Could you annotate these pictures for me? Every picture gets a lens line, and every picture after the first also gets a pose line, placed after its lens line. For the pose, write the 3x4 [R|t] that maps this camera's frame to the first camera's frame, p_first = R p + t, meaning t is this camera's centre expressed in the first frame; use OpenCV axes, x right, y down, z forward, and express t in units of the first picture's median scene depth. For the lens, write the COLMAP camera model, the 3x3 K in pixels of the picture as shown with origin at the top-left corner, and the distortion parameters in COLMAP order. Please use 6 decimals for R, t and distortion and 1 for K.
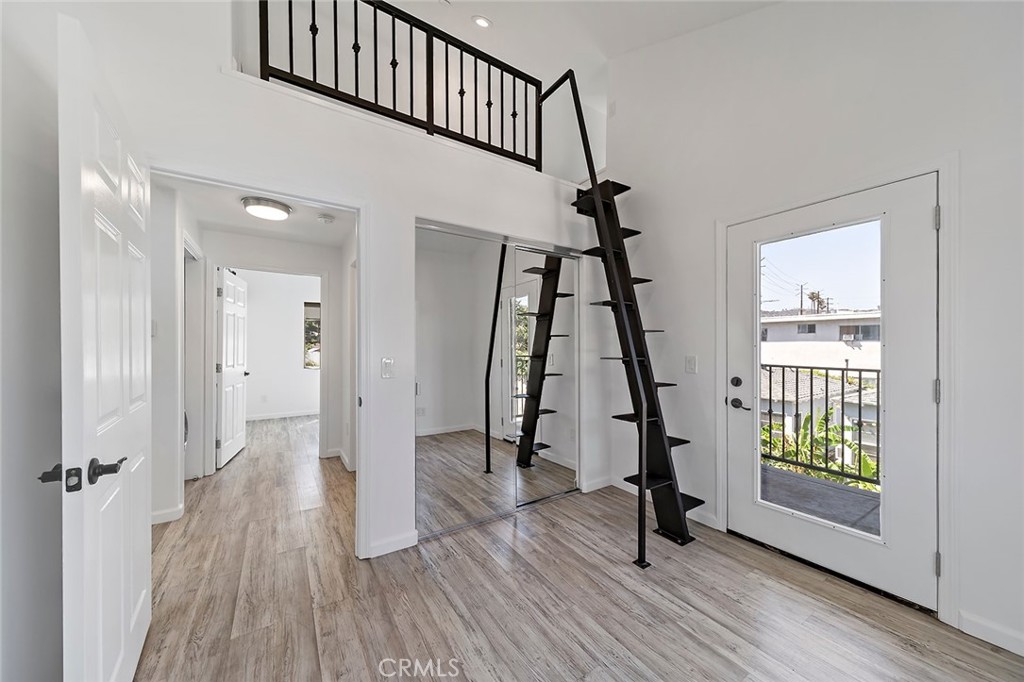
lens RADIAL K [[361.5, 0, 514.9], [0, 361.5, 347.9], [0, 0, 1]] dist [0.000525, -0.000404]
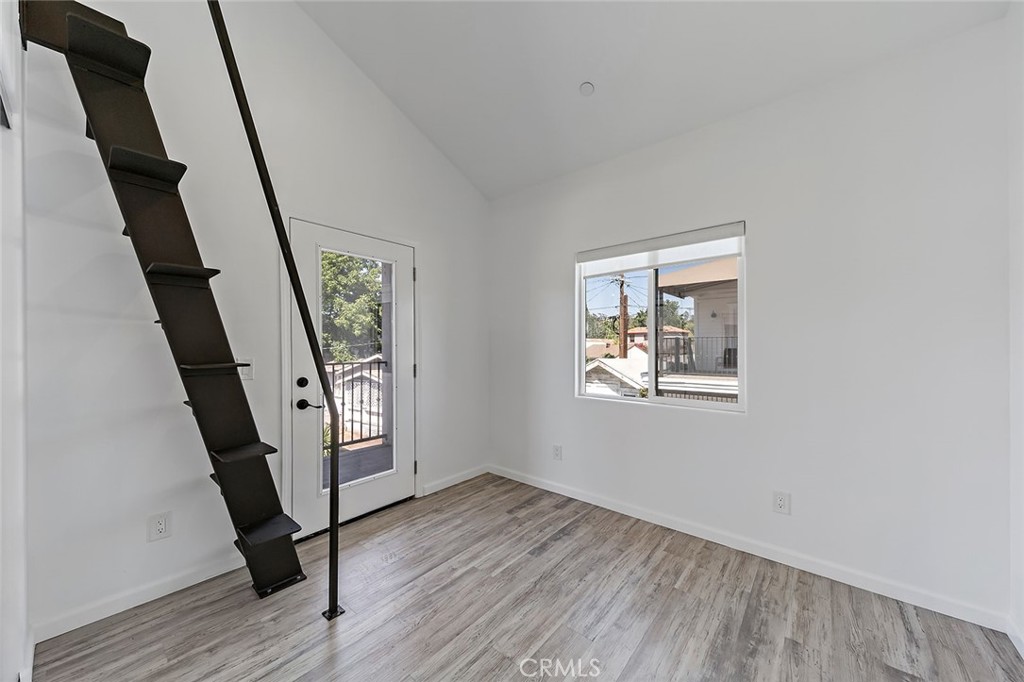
lens RADIAL K [[357.1, 0, 512.0], [0, 357.1, 341.0], [0, 0, 1]] dist [-0.000171, -0.000098]
pose [[-0.277223, 0.011342, 0.960739, -0.633352], [0.005323, 0.999933, -0.010268, -0.006620], [-0.960791, 0.002267, -0.277265, 0.975750]]
